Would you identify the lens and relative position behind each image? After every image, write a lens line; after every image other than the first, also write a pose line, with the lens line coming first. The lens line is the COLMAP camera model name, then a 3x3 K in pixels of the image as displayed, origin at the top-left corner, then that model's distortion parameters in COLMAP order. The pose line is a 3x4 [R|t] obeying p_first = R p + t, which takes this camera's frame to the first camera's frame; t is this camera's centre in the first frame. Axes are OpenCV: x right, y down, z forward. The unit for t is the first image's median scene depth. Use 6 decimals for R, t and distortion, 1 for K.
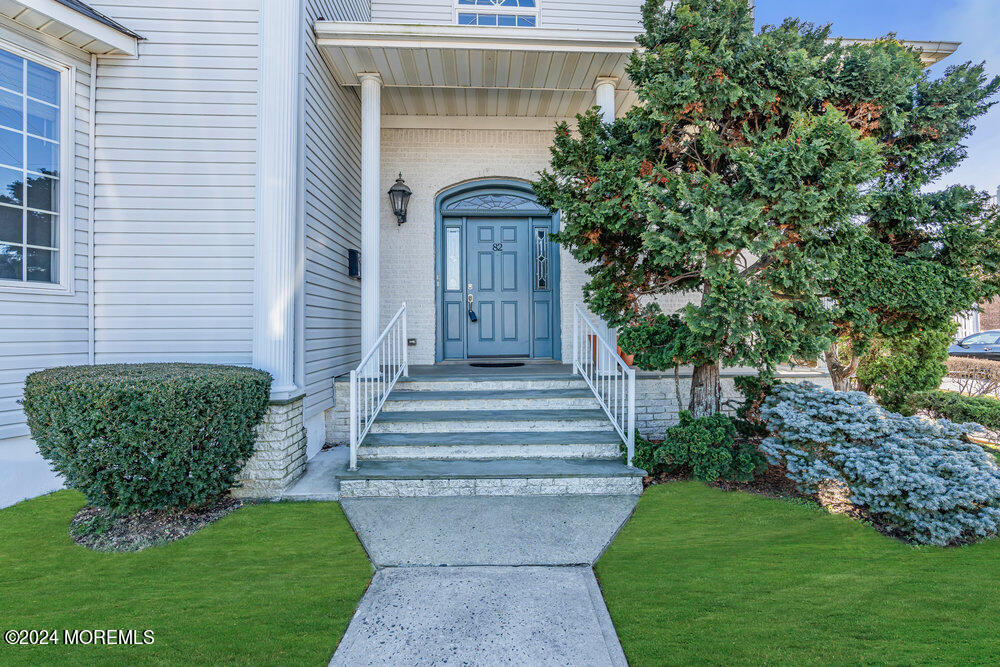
lens RADIAL K [[465.2, 0, 500.0], [0, 465.2, 333.5], [0, 0, 1]] dist [-0.000461, -0.000084]
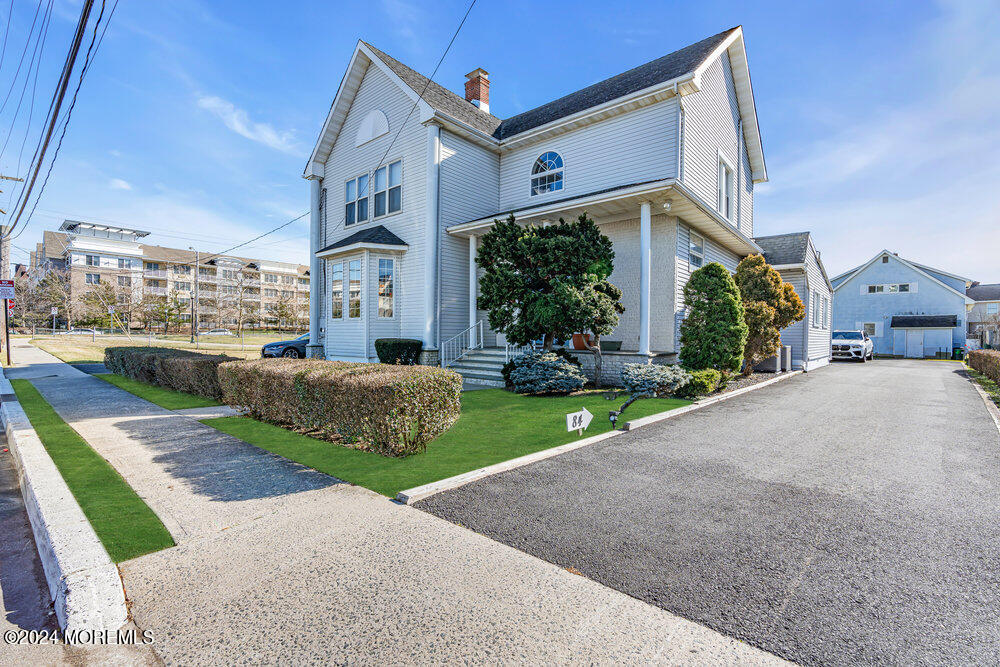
lens RADIAL K [[457.2, 0, 500.0], [0, 457.2, 333.5], [0, 0, 1]] dist [0.003979, 0.000078]
pose [[0.727746, 0.005750, -0.685822, 1.730800], [-0.013160, 0.999898, -0.005582, 0.025699], [0.685720, 0.013087, 0.727748, -0.837964]]
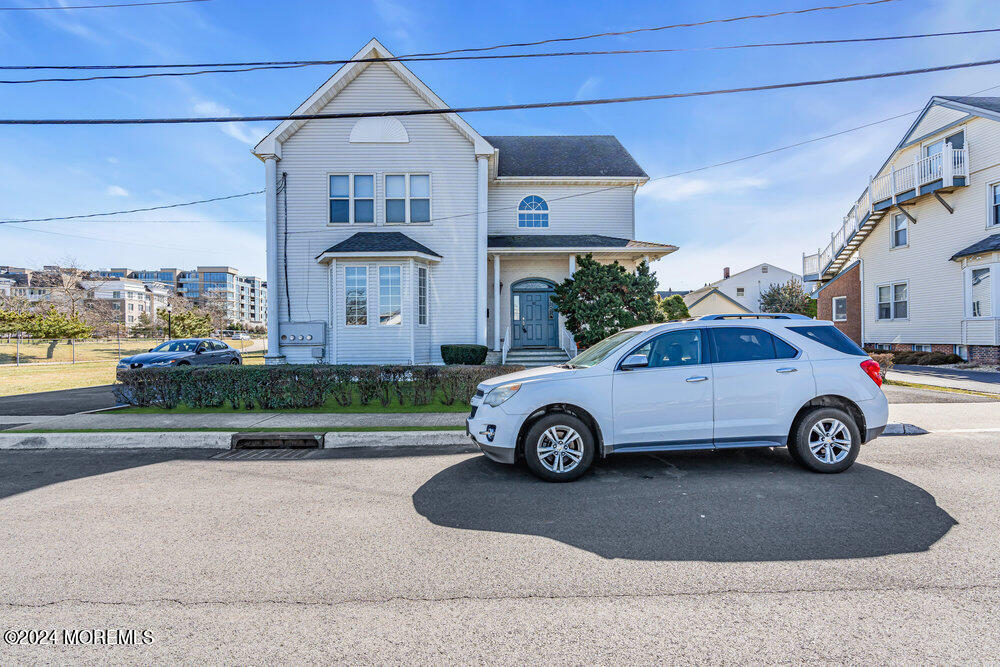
lens RADIAL K [[476.0, 0, 496.3], [0, 476.0, 335.6], [0, 0, 1]] dist [-0.001615, 0.000101]
pose [[0.999819, -0.003134, -0.018743, -0.238521], [0.003026, 0.999979, -0.005810, 0.011222], [0.018761, 0.005753, 0.999807, -2.351380]]
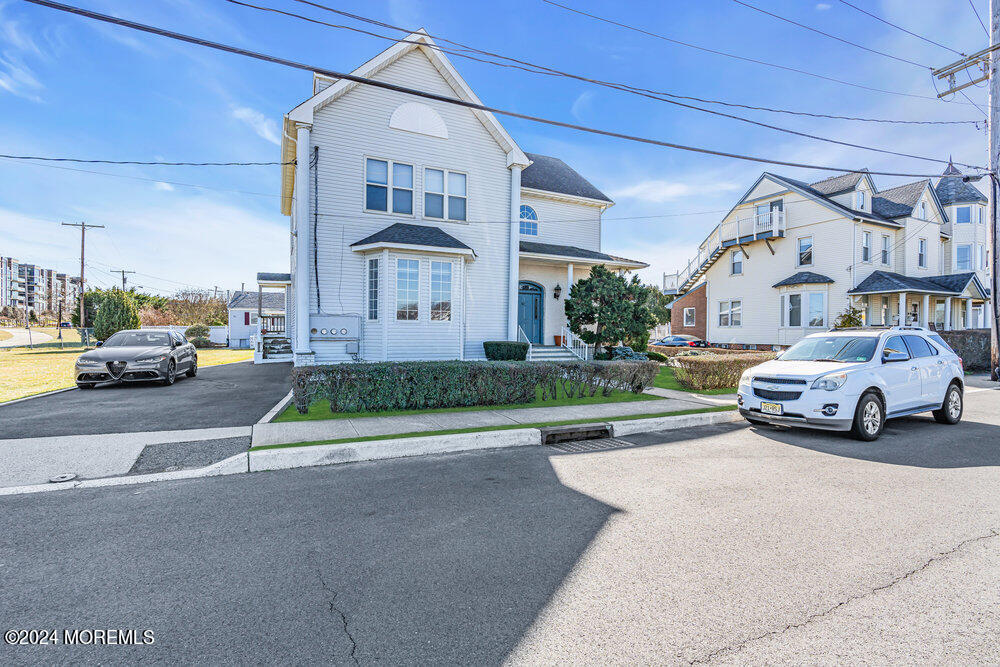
lens RADIAL K [[465.2, 0, 500.0], [0, 465.2, 333.5], [0, 0, 1]] dist [-0.000461, -0.000084]
pose [[0.917765, 0.015256, 0.396831, -1.793217], [-0.014428, 0.999883, -0.005072, 0.011771], [-0.396862, -0.001071, 0.917878, -2.183924]]
